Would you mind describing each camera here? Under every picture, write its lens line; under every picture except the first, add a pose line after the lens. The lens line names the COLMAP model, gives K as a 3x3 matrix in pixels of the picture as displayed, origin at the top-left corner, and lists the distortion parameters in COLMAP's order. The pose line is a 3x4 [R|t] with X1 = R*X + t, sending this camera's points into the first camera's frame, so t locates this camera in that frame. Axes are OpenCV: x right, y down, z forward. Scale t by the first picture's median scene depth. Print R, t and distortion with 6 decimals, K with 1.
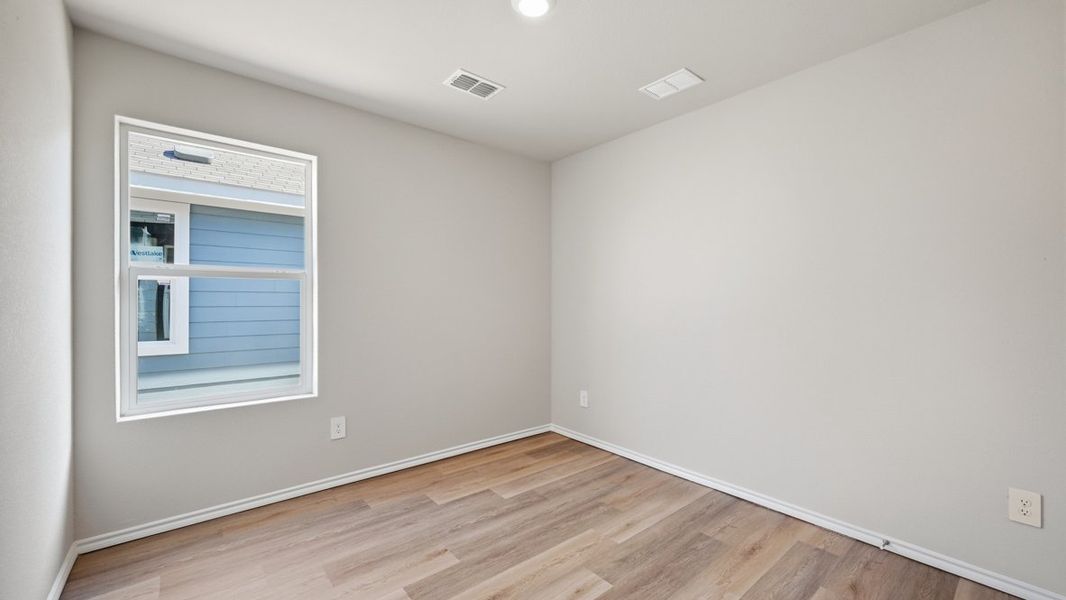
lens RADIAL K [[422.8, 0, 530.9], [0, 422.8, 297.4], [0, 0, 1]] dist [0.007173, 0.000115]
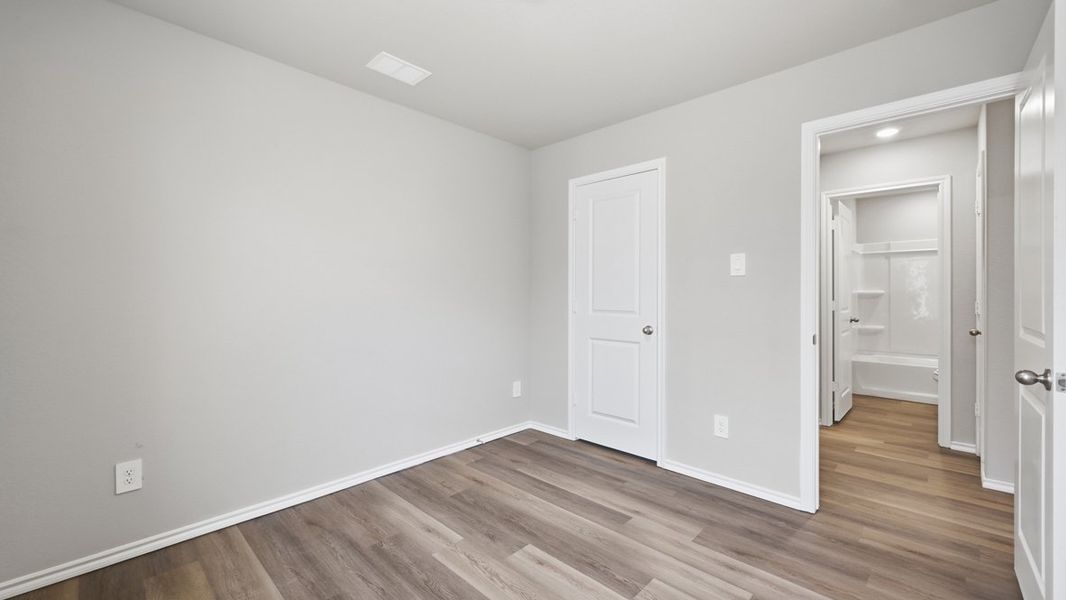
lens RADIAL K [[422.8, 0, 532.7], [0, 422.8, 296.2], [0, 0, 1]] dist [0.007173, 0.000115]
pose [[-0.118238, -0.003680, 0.992978, -0.694014], [-0.012752, 0.999916, 0.002187, 0.007608], [-0.992903, -0.012404, -0.118275, 0.839133]]
